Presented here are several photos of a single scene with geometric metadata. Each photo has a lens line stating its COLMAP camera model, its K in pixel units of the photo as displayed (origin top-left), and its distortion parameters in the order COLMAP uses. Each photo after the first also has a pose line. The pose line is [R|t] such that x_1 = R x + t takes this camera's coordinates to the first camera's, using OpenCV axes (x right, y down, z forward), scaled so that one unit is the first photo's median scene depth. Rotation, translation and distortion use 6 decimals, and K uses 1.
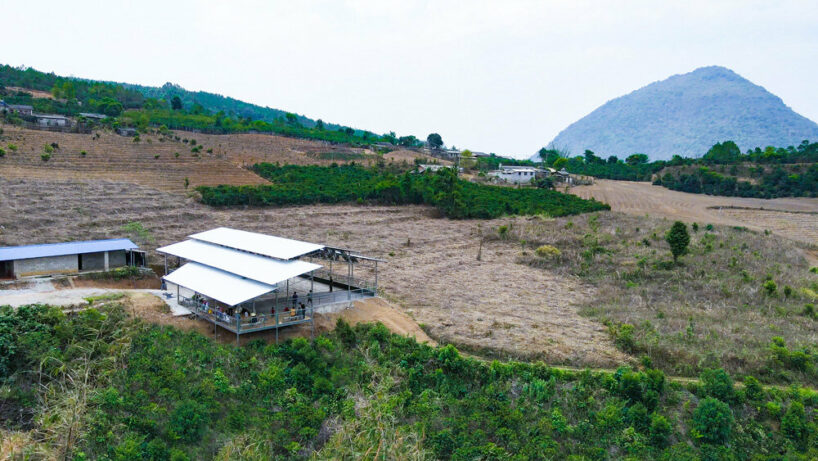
lens RADIAL K [[601.7, 0, 408.5], [0, 601.7, 231.8], [0, 0, 1]] dist [0.012702, 0.005307]
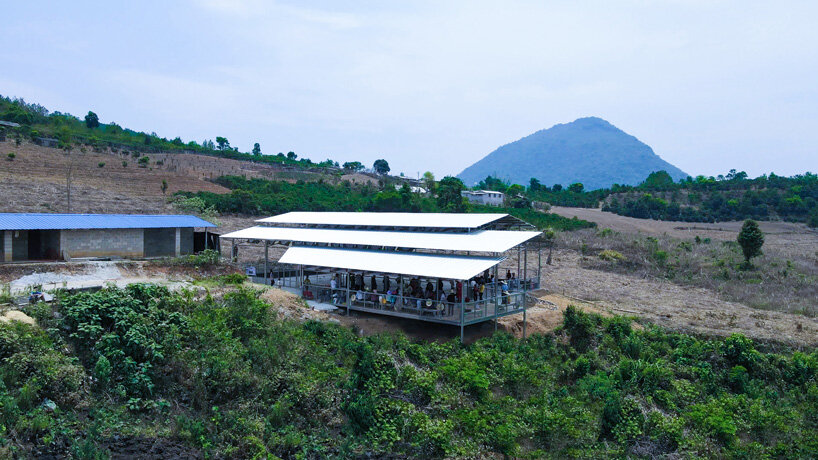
lens RADIAL K [[601.7, 0, 411.9], [0, 601.7, 229.9], [0, 0, 1]] dist [0.012702, 0.005307]
pose [[0.984983, -0.006153, 0.172539, -0.081325], [0.018830, 0.997232, -0.071933, 0.019971], [-0.171619, 0.074101, 0.982373, 0.065053]]
